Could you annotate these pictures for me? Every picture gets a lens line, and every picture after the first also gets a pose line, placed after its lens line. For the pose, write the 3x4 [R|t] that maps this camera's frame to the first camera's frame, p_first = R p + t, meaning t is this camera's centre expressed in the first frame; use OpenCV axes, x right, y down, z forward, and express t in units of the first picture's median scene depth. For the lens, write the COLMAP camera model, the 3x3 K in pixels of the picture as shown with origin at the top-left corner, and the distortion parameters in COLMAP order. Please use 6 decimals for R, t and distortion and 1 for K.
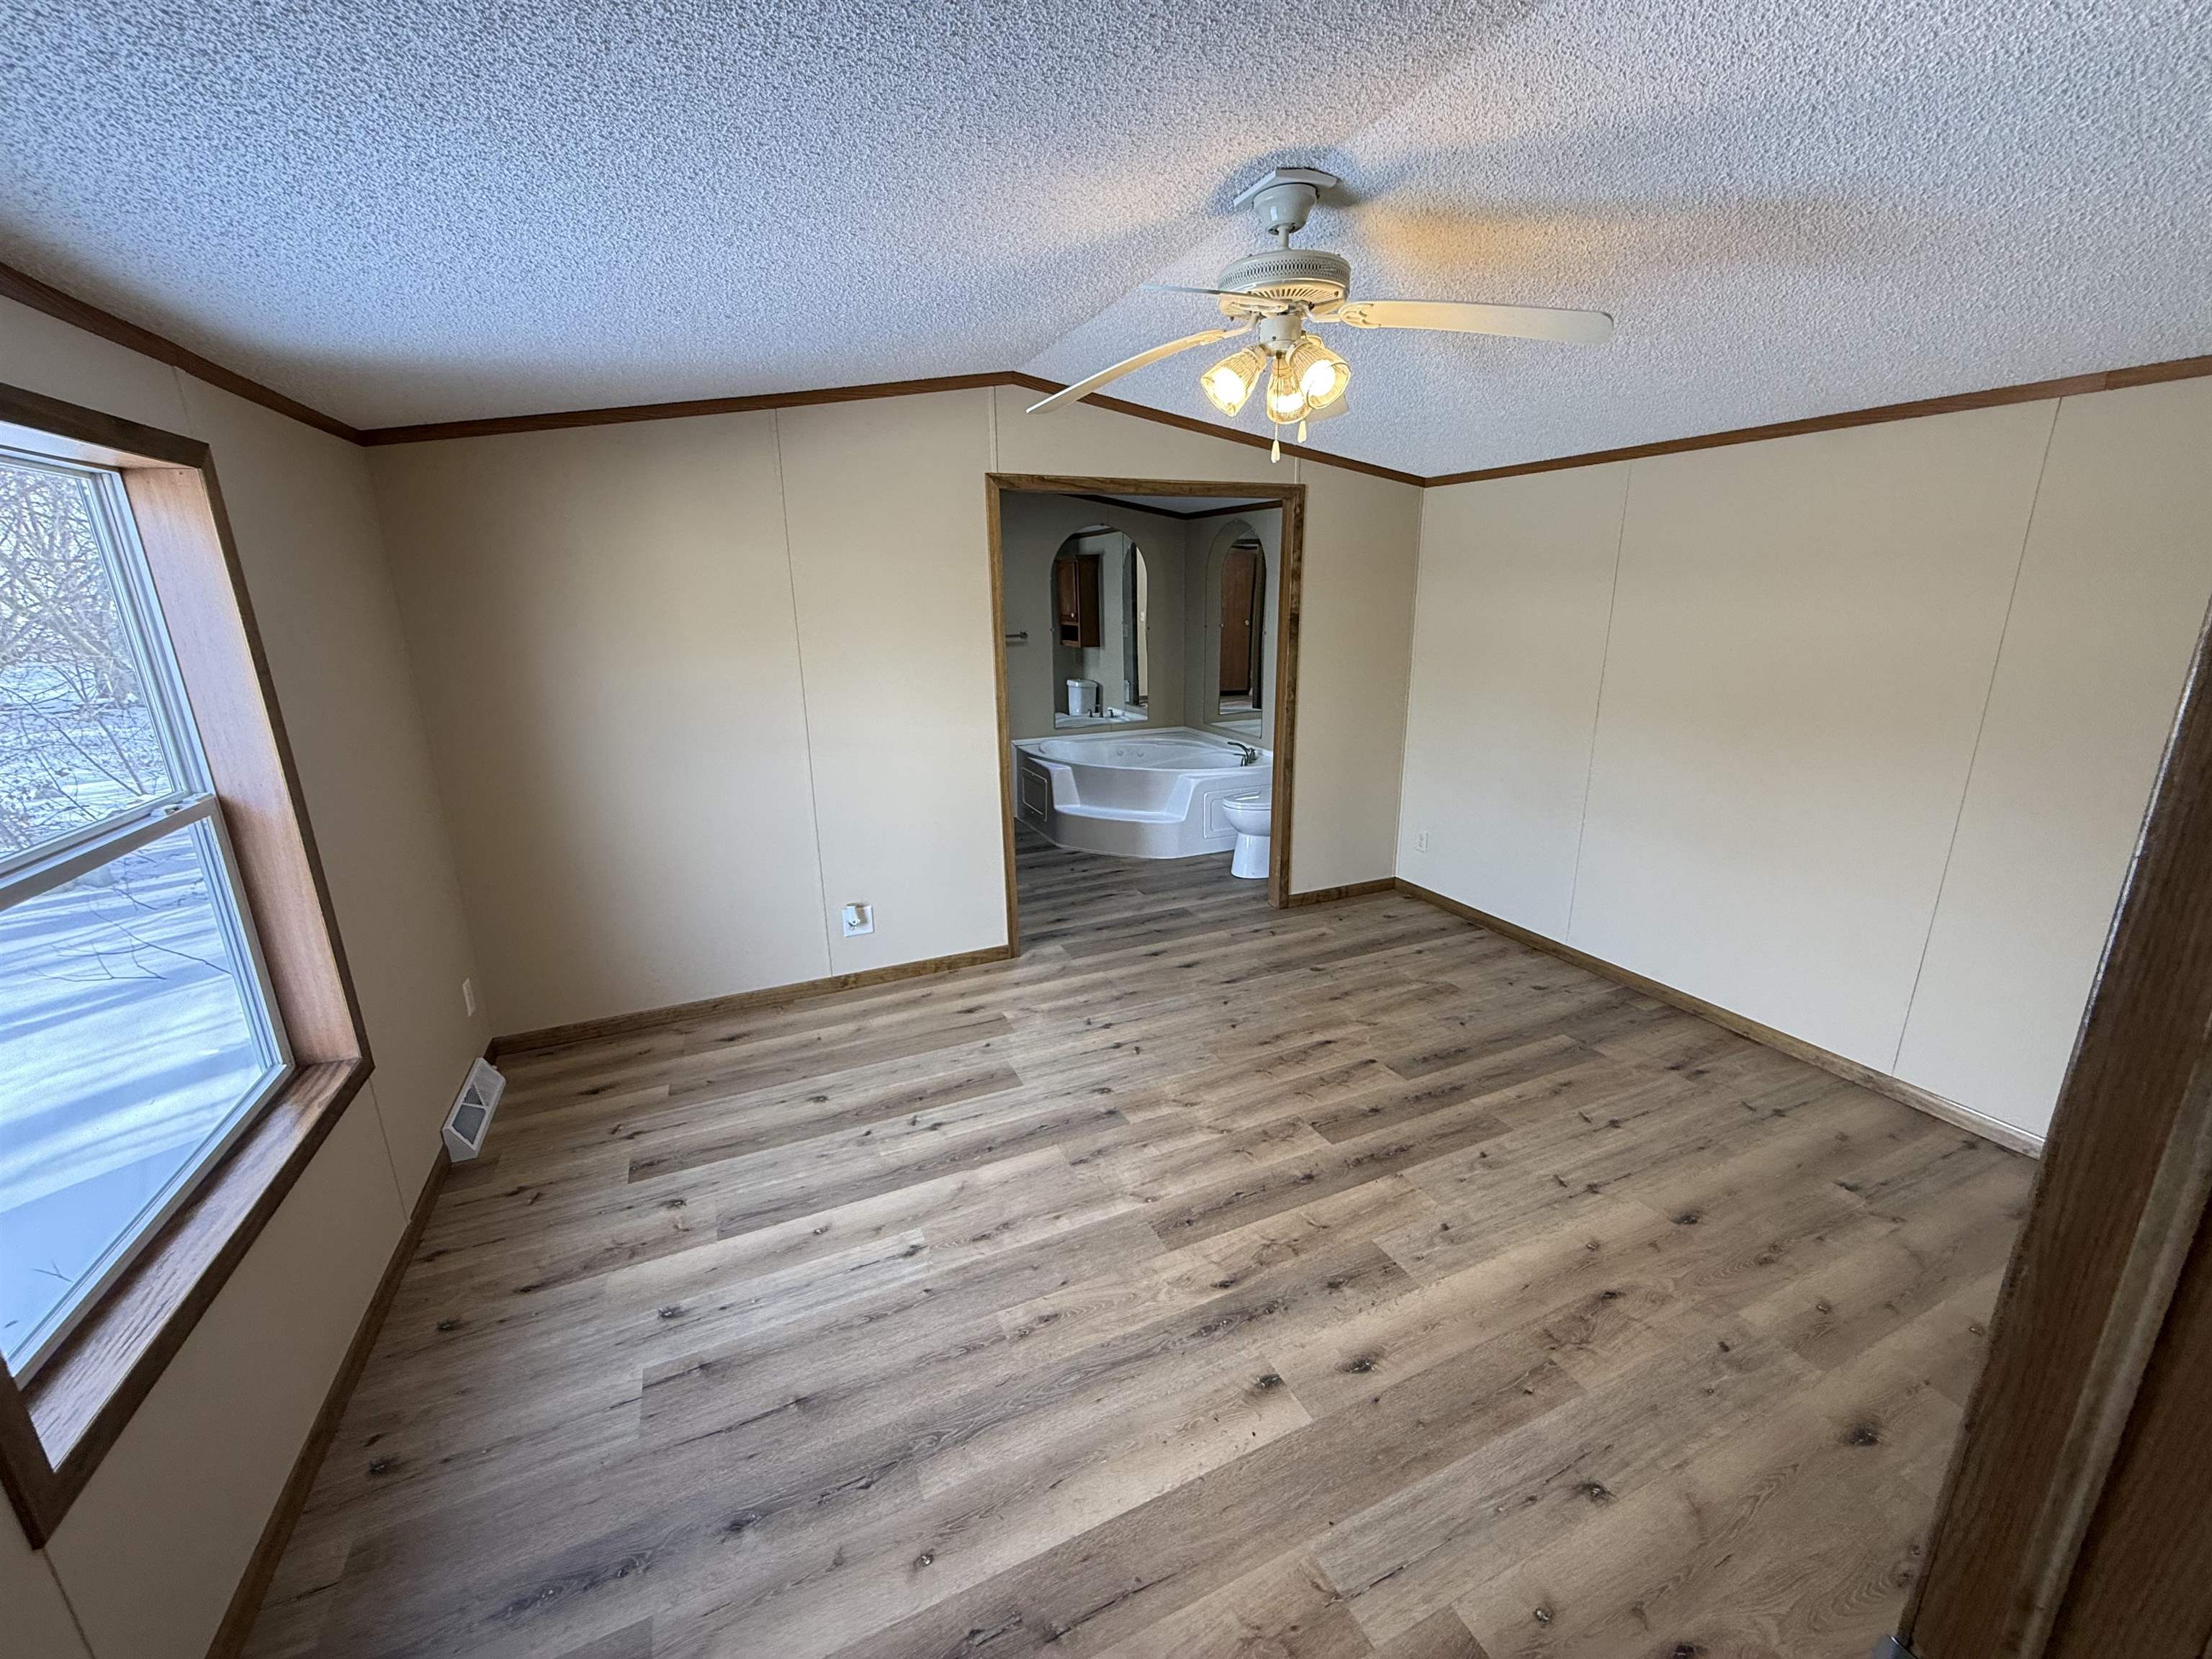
lens RADIAL K [[888.7, 0, 1106.1], [0, 888.7, 830.2], [0, 0, 1]] dist [-0.002766, -0.000210]
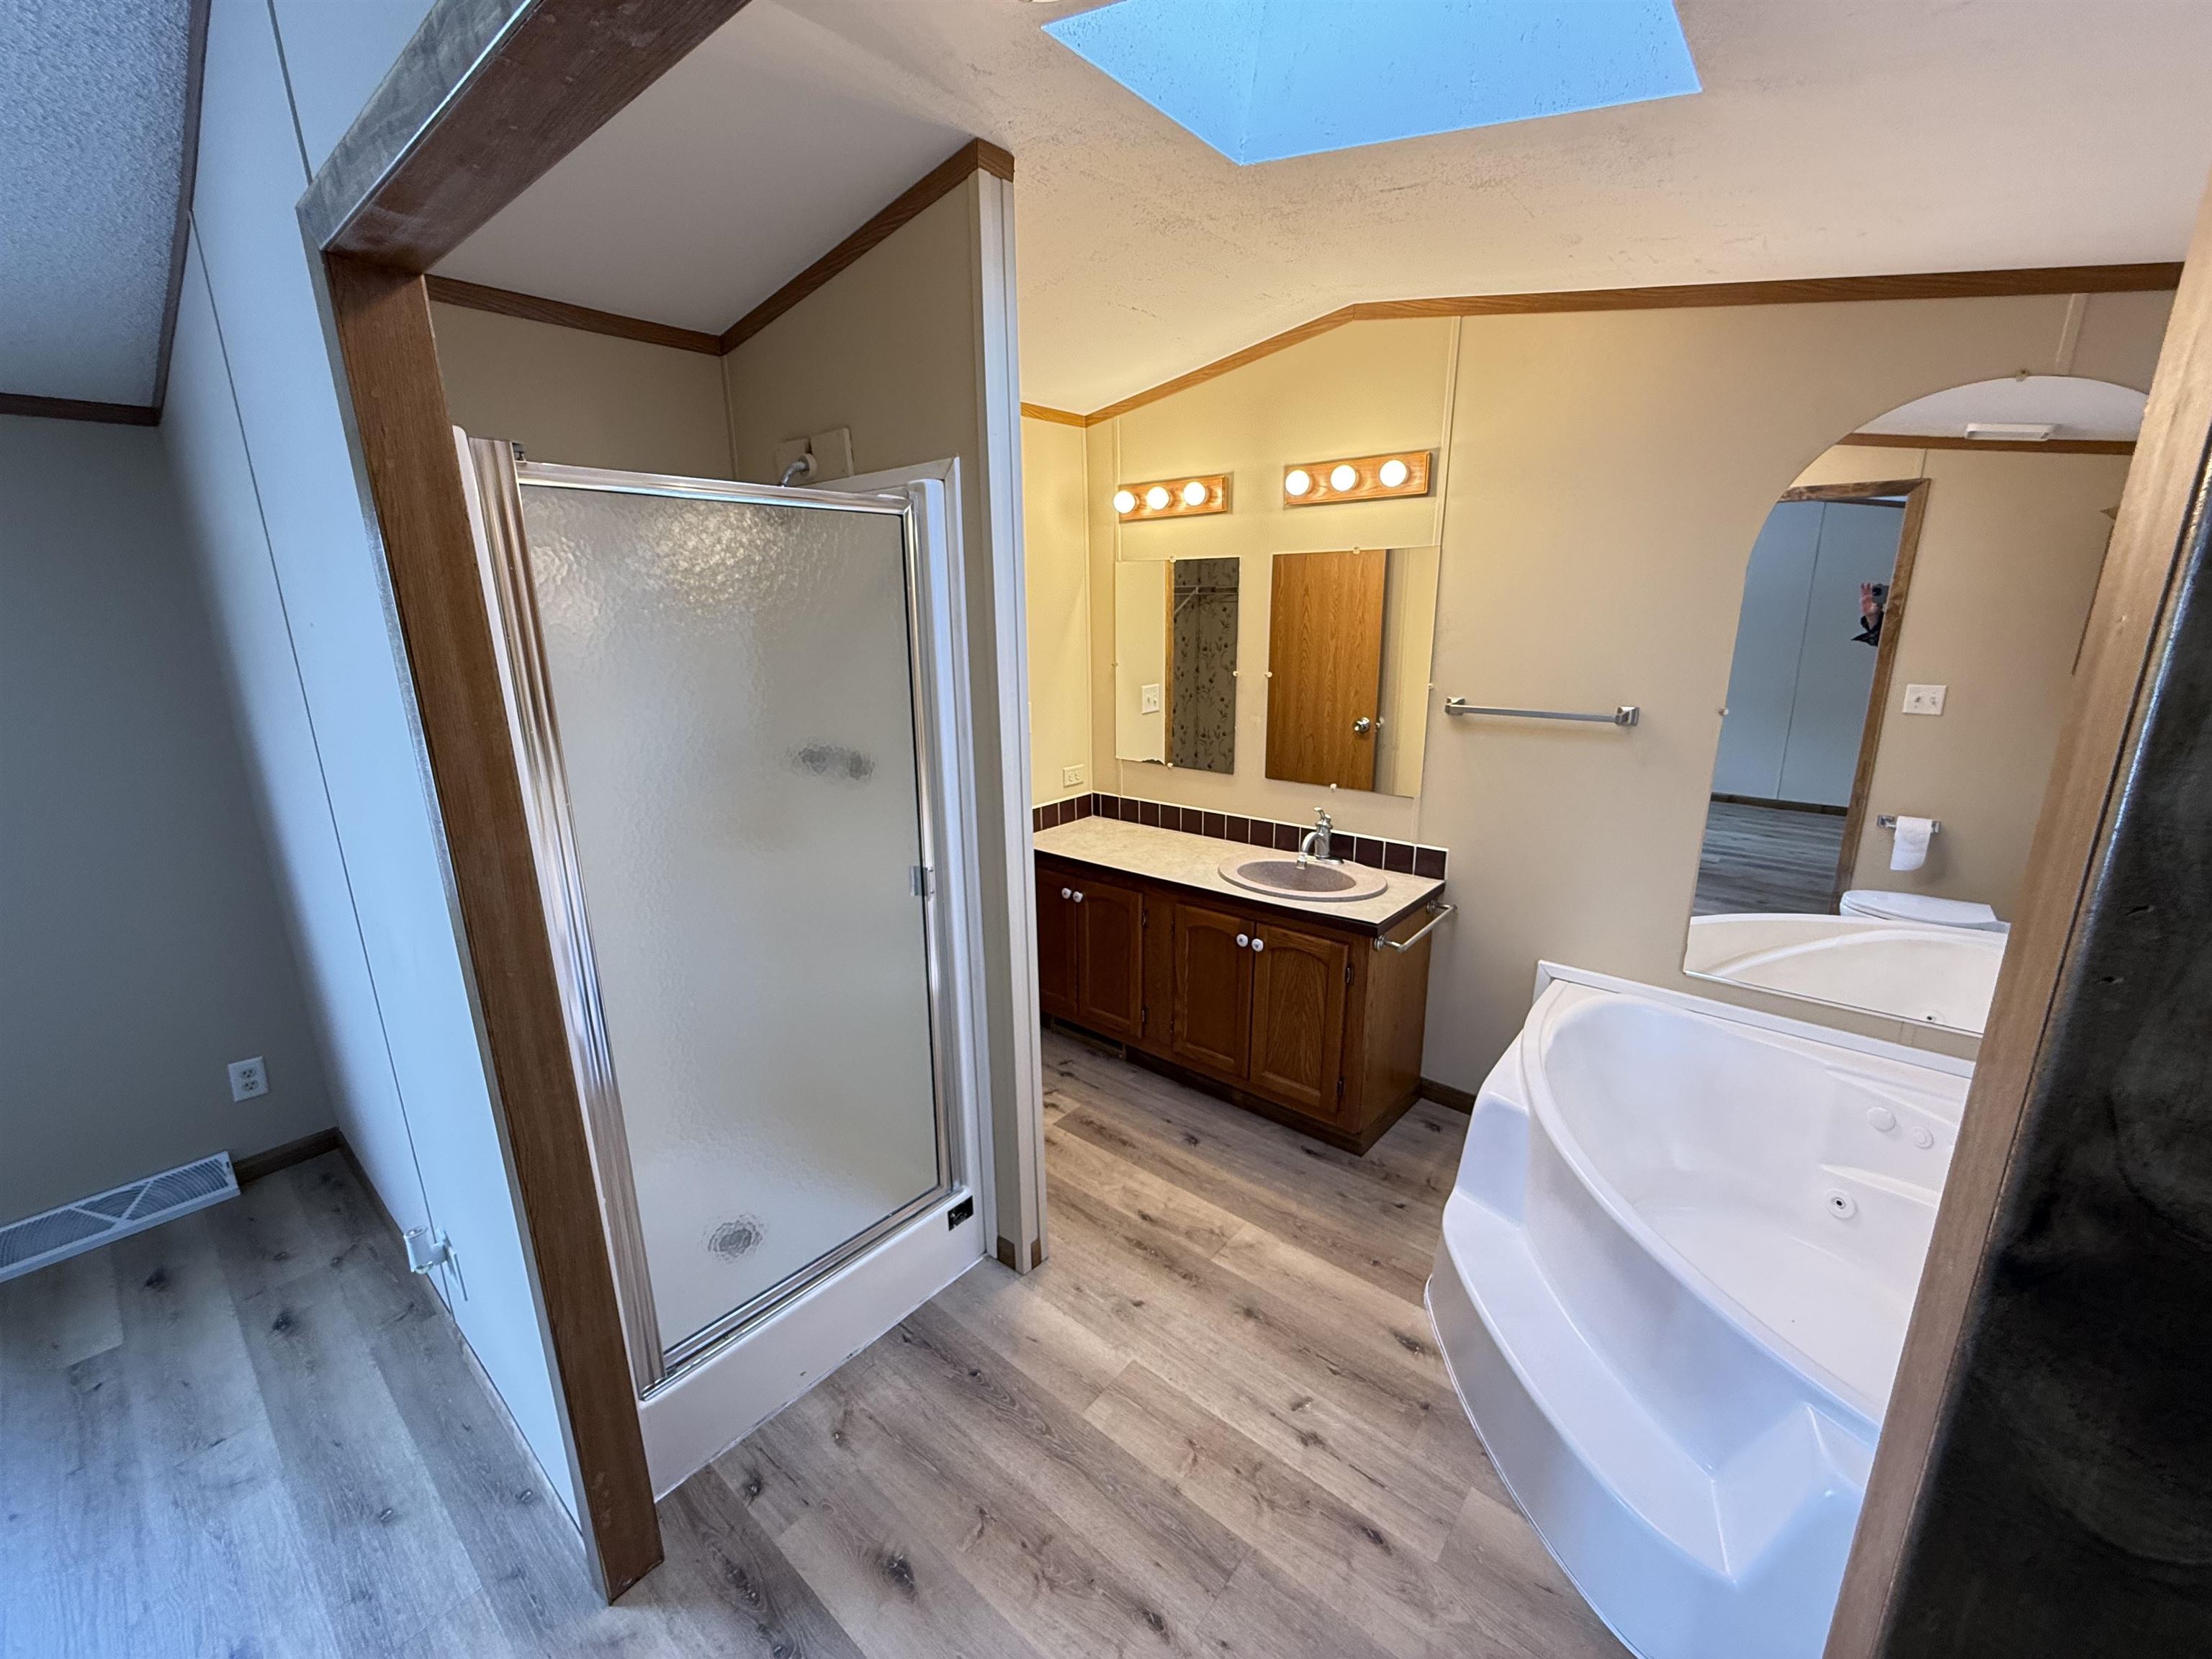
lens RADIAL K [[888.7, 0, 1102.0], [0, 888.7, 826.7], [0, 0, 1]] dist [-0.002766, -0.000210]
pose [[0.430201, 0.234685, -0.871694, 0.273944], [-0.239281, 0.960722, 0.140563, -0.313114], [0.870443, 0.148109, 0.469459, 1.116204]]
